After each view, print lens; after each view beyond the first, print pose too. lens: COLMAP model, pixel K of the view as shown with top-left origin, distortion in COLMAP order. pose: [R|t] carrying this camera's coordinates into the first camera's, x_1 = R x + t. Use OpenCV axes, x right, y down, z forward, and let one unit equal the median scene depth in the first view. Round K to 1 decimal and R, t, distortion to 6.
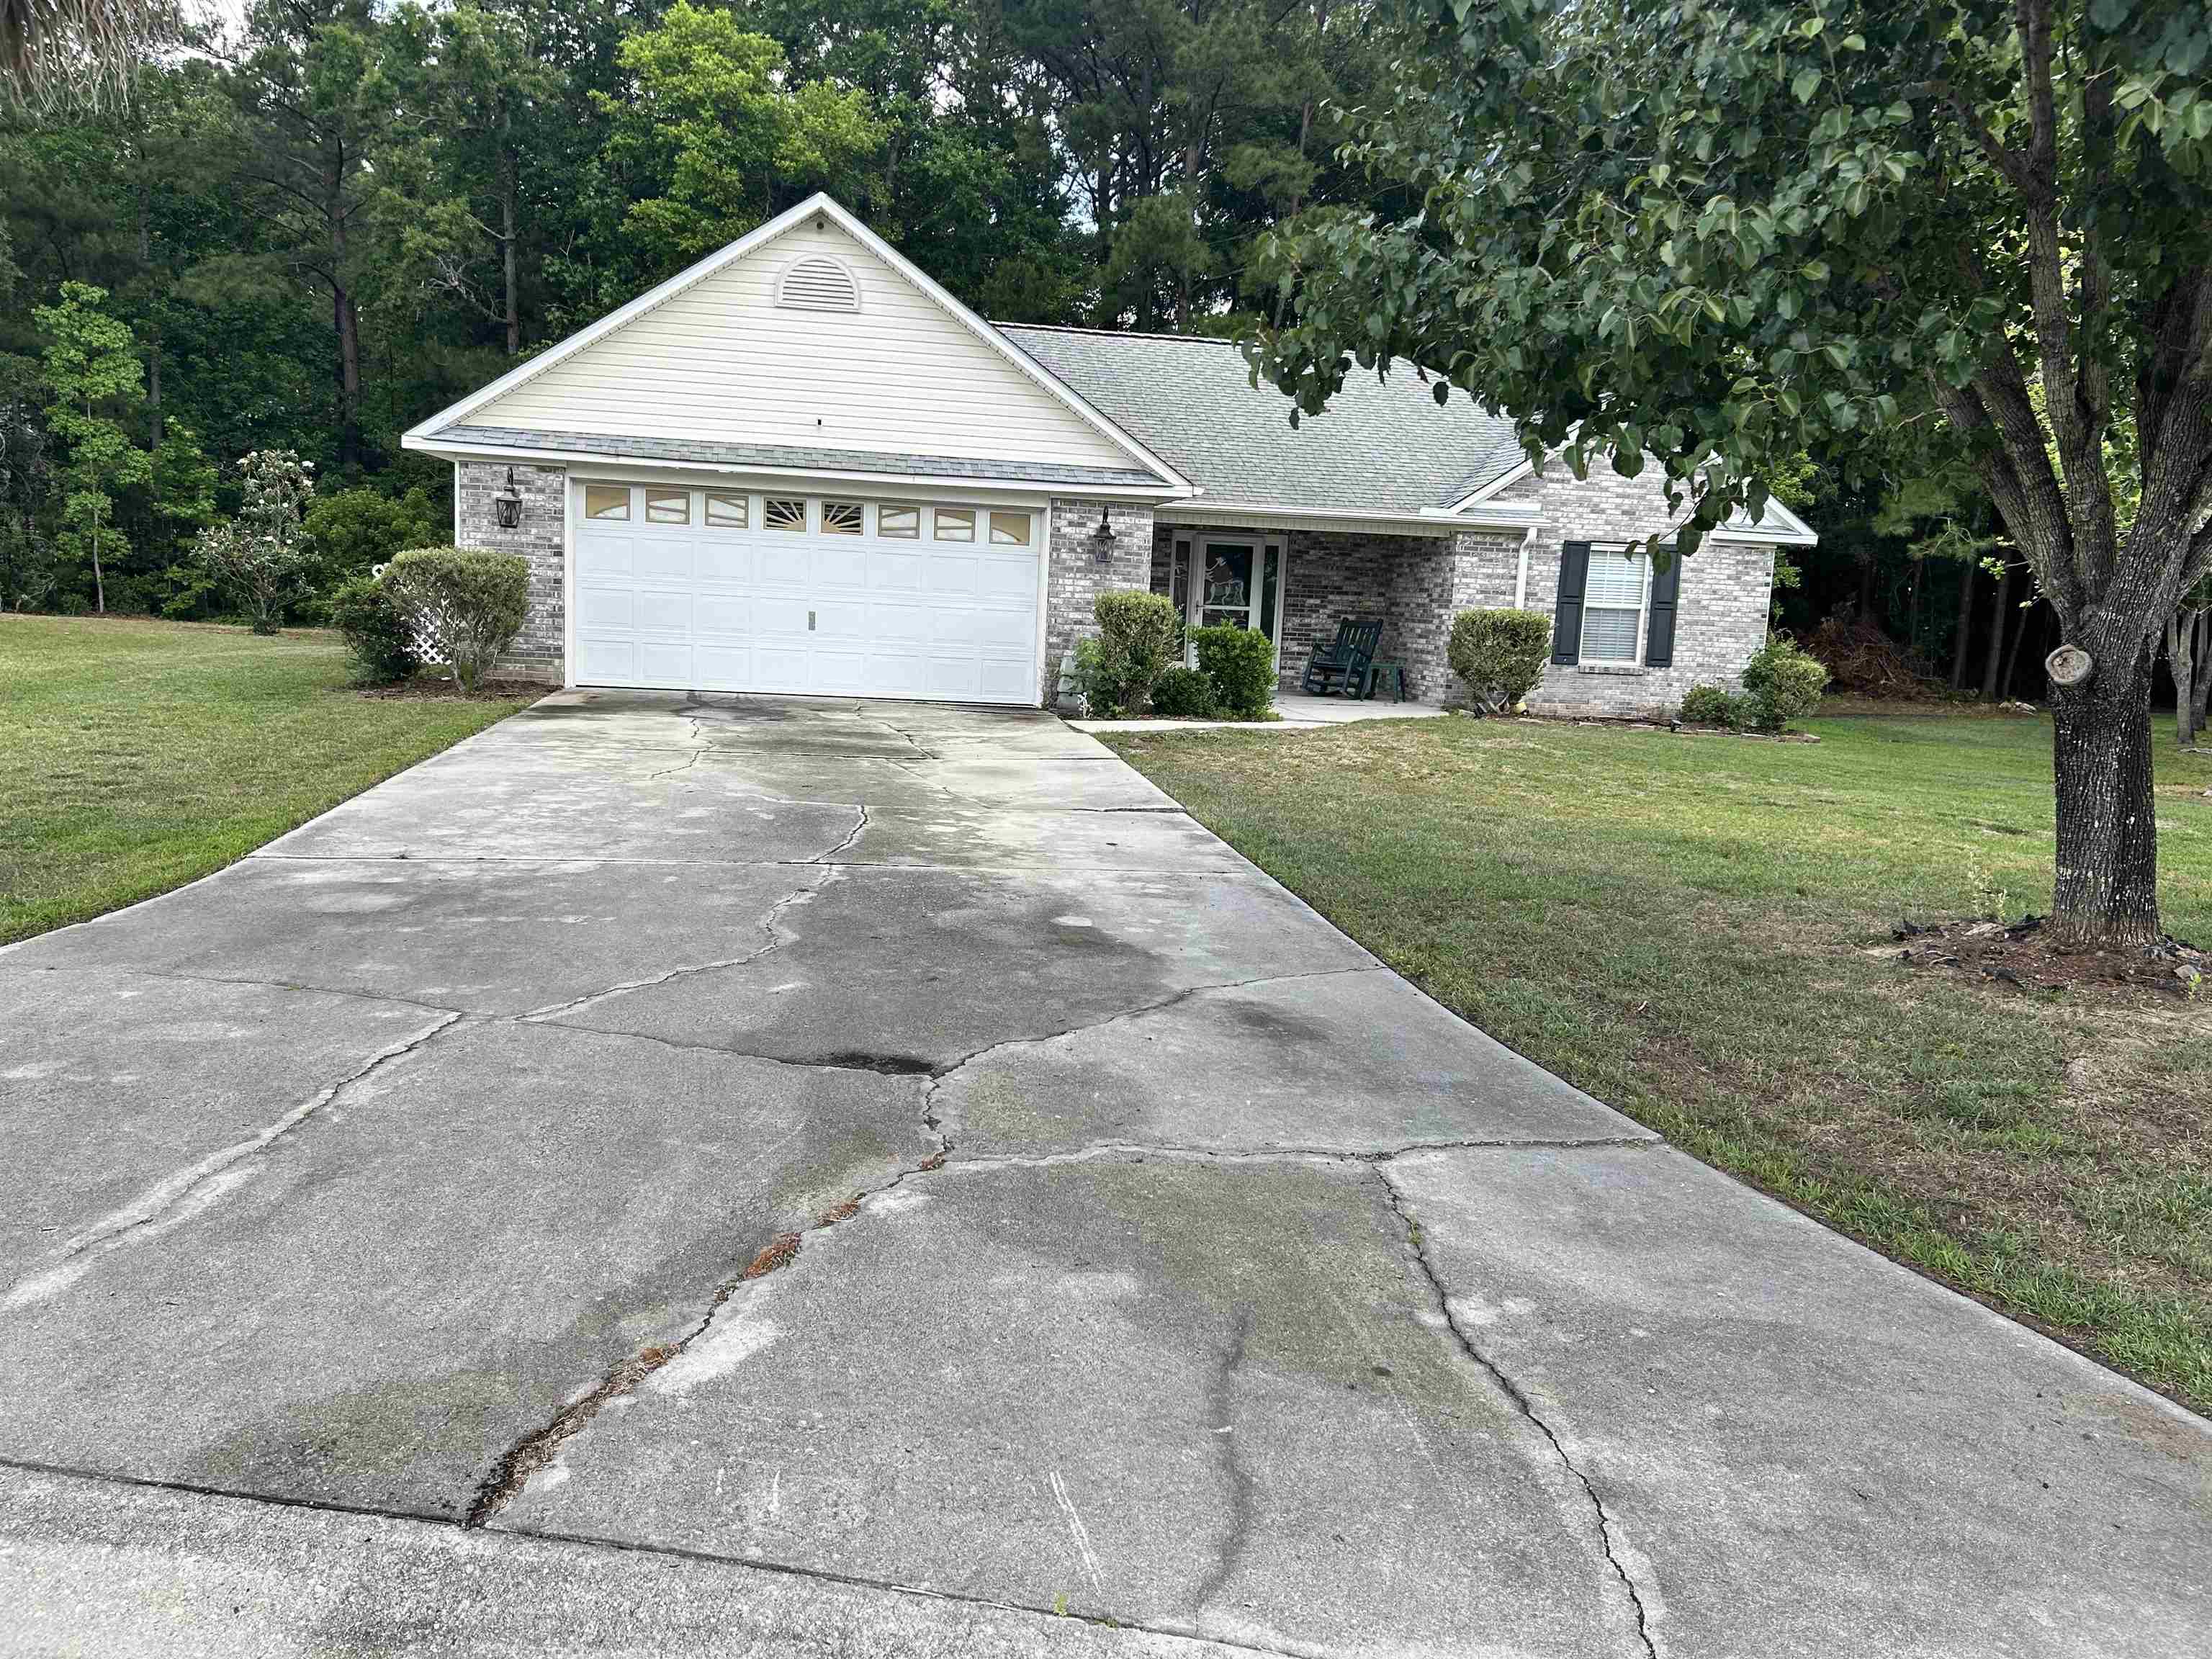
lens RADIAL K [[1683.9, 0, 1104.1], [0, 1683.9, 828.7], [0, 0, 1]] dist [0.075302, -0.077205]
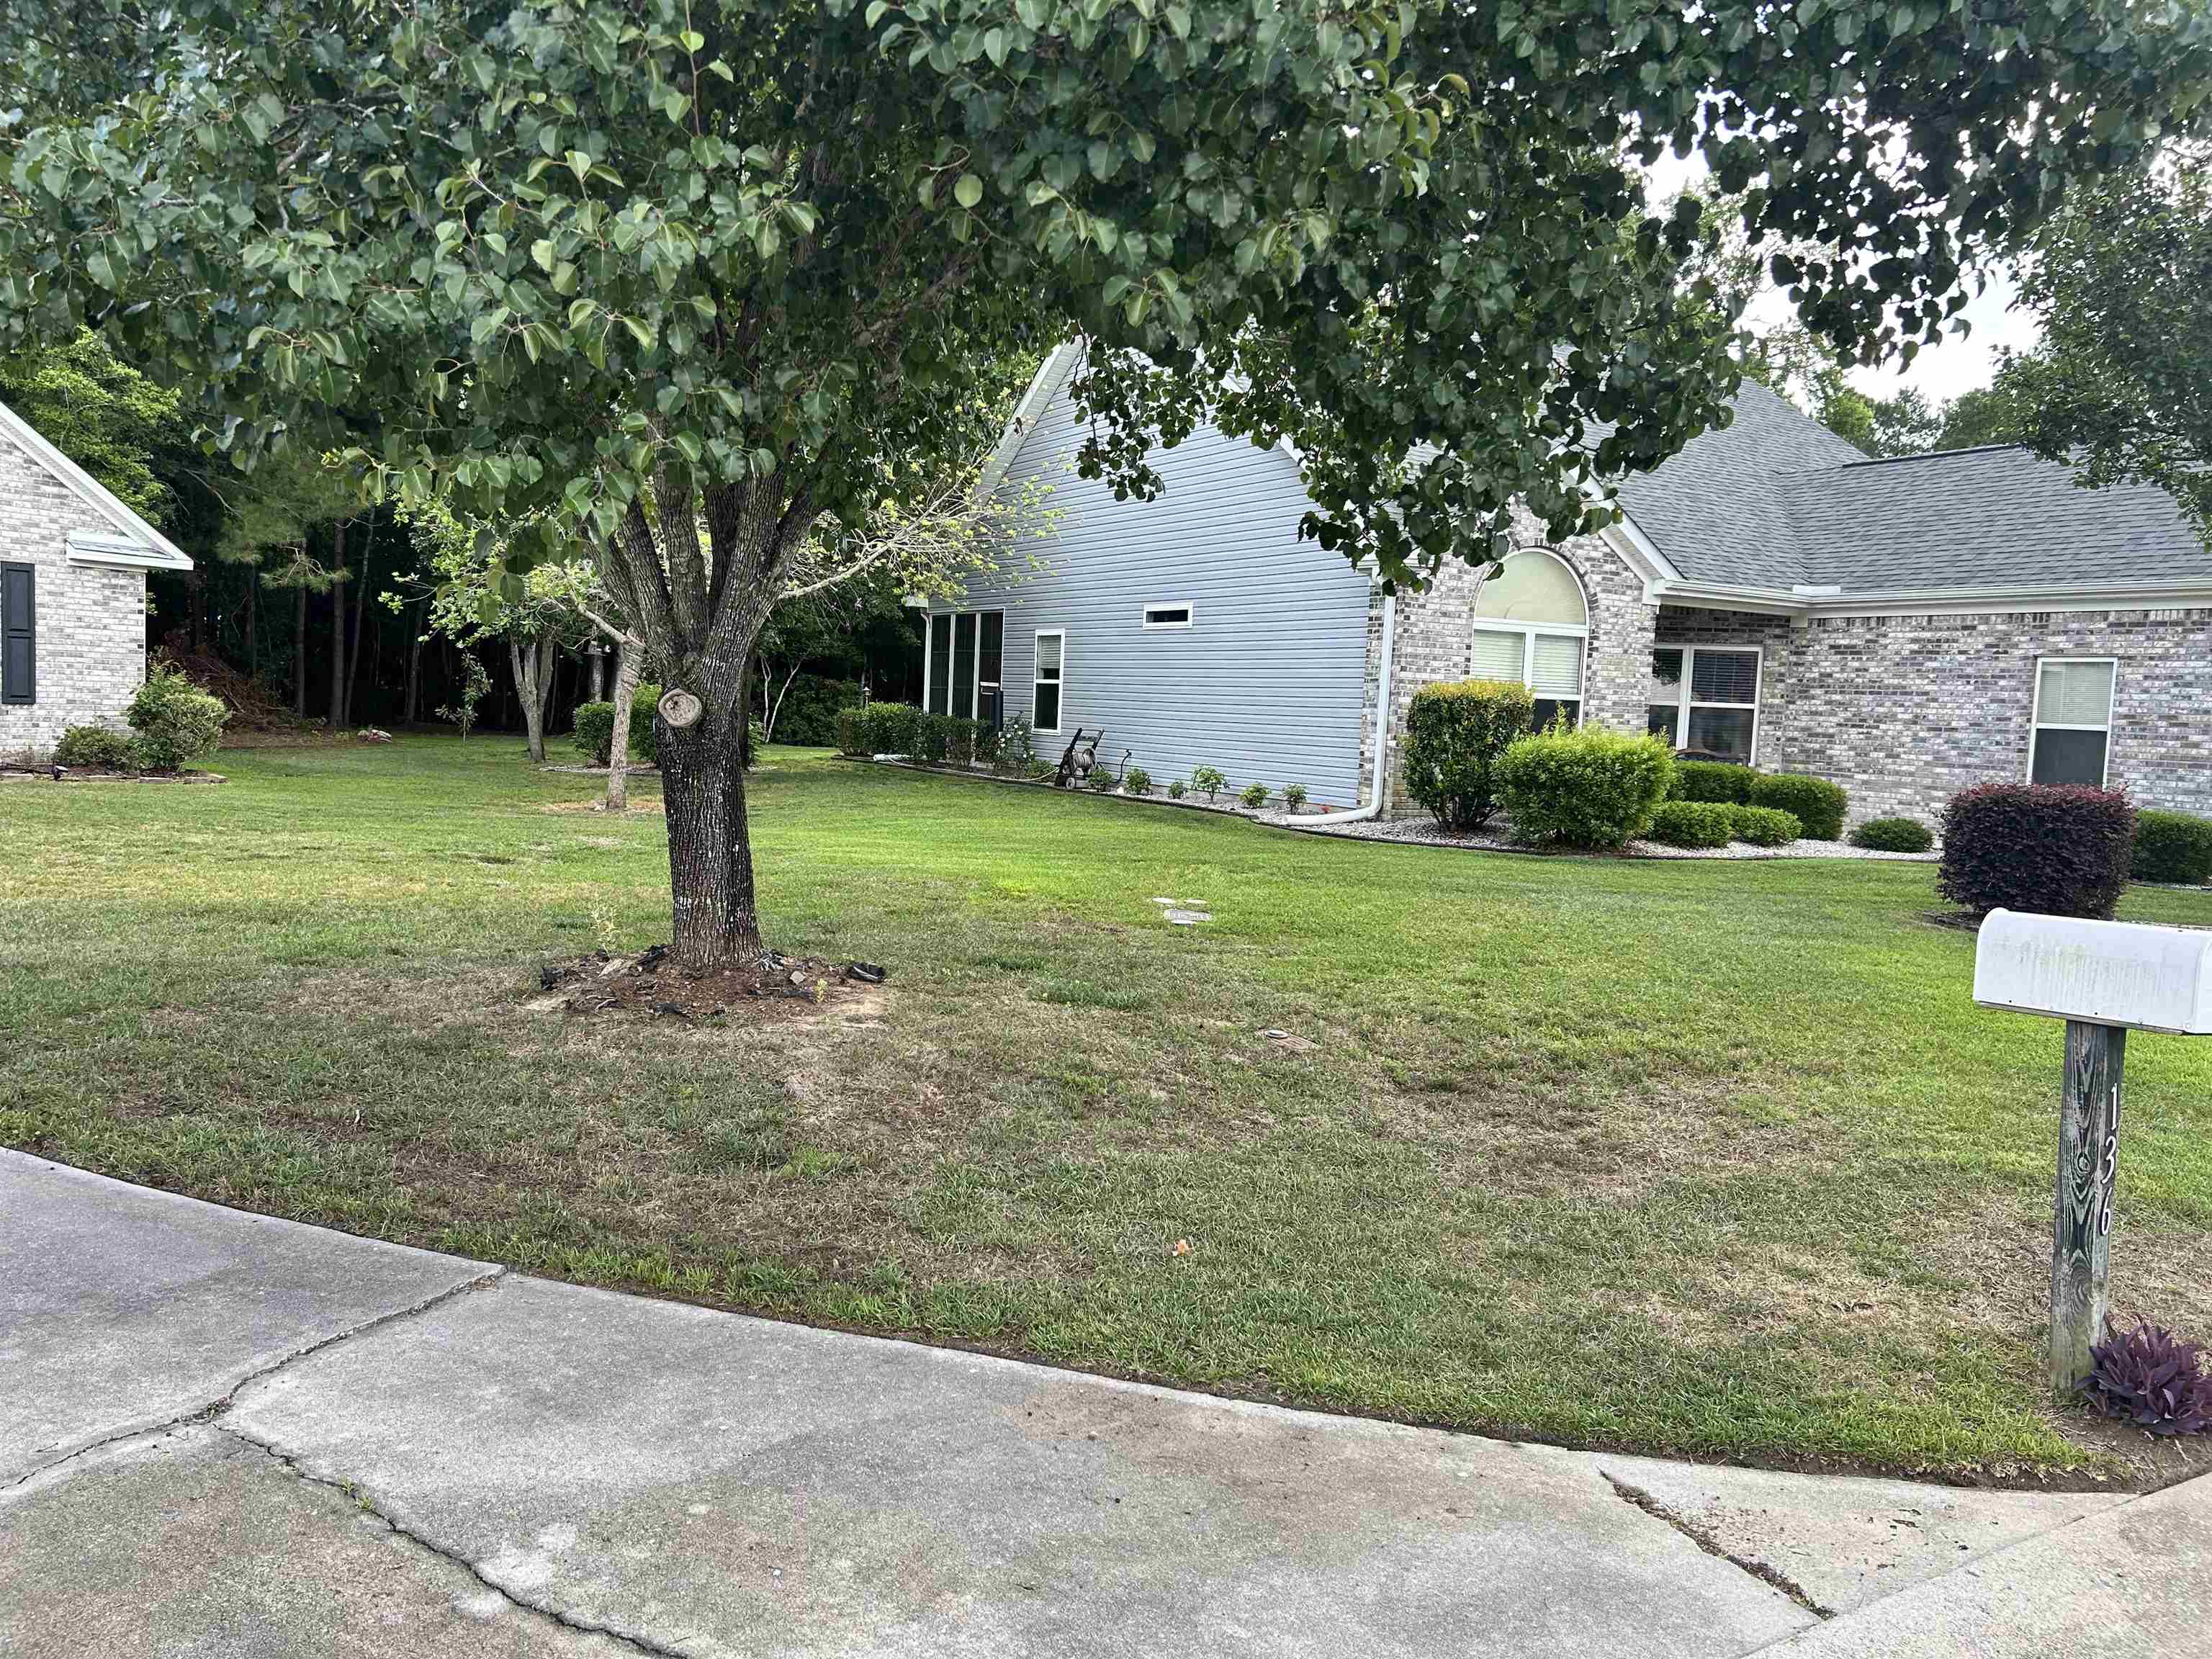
lens RADIAL K [[1683.9, 0, 1104.1], [0, 1683.9, 828.7], [0, 0, 1]] dist [0.075302, -0.077205]
pose [[0.602534, -0.082542, 0.793814, -0.043446], [0.094736, 0.995002, 0.031553, -0.010891], [-0.792451, 0.056191, 0.607342, 0.057950]]
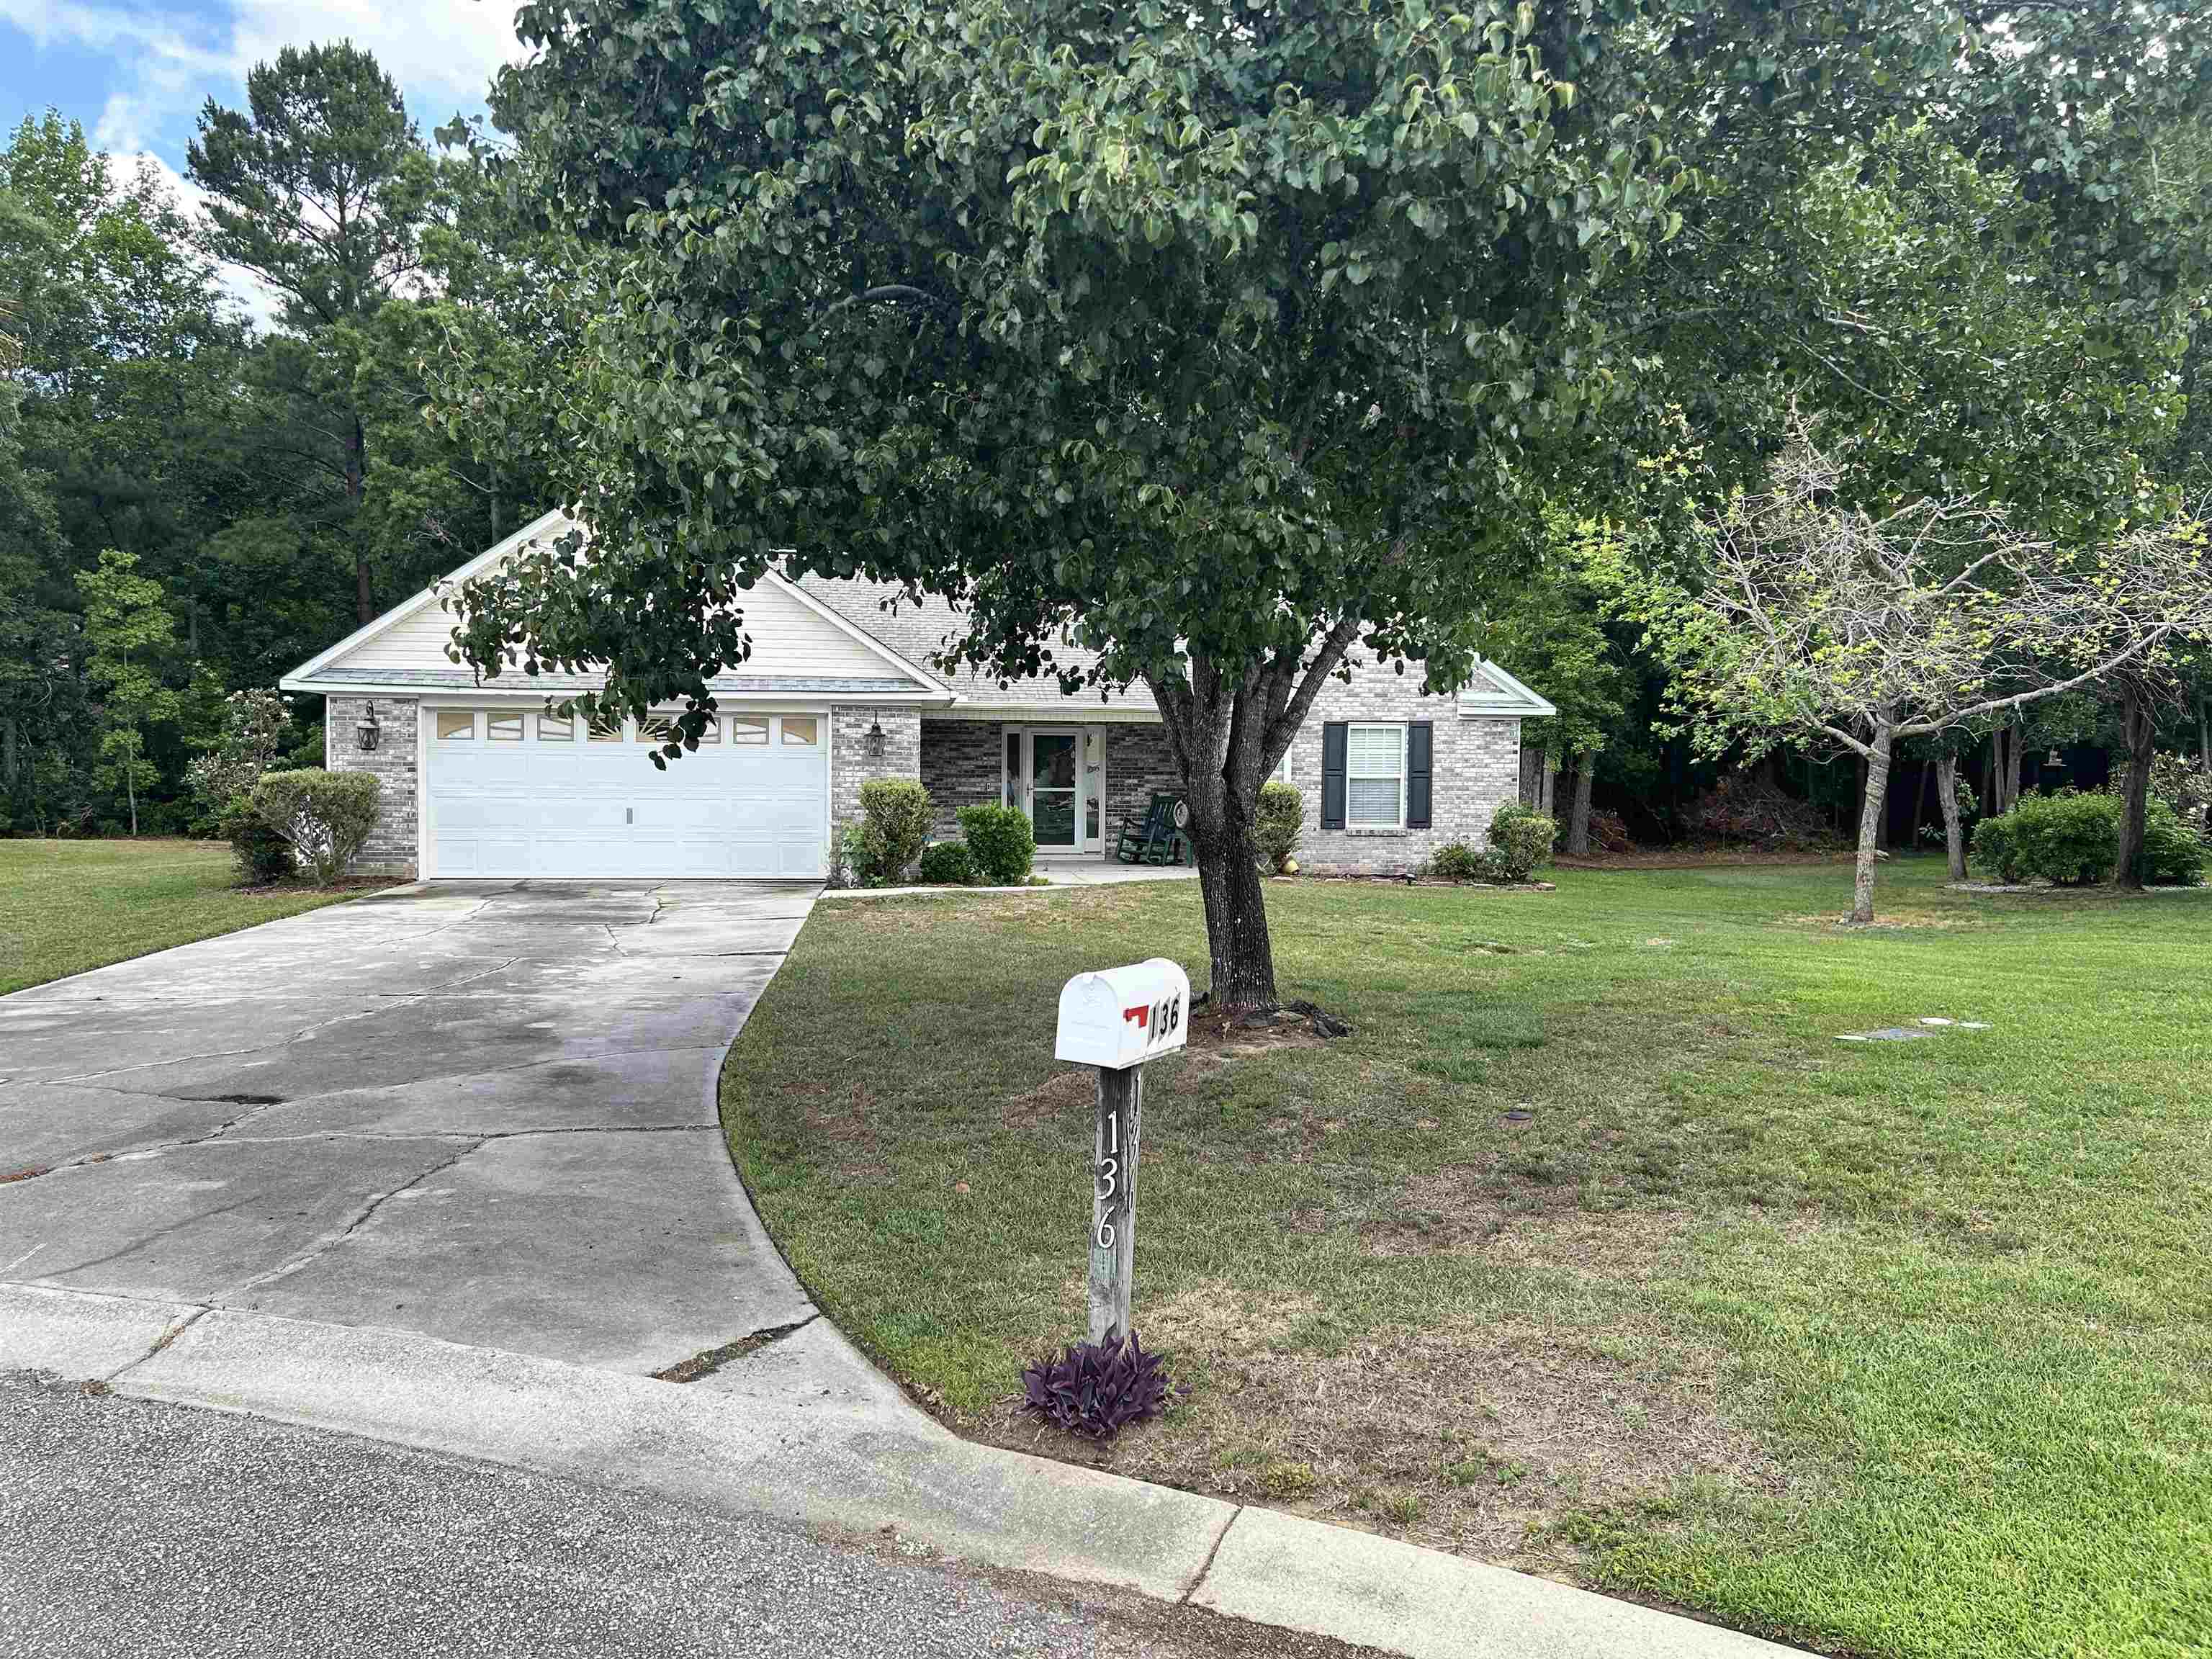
lens RADIAL K [[1683.9, 0, 1104.1], [0, 1683.9, 828.7], [0, 0, 1]] dist [0.075302, -0.077205]
pose [[0.998023, -0.038549, -0.049642, 0.217522], [0.032918, 0.993426, -0.109638, 0.026692], [0.053542, 0.107787, 0.992731, -0.157558]]
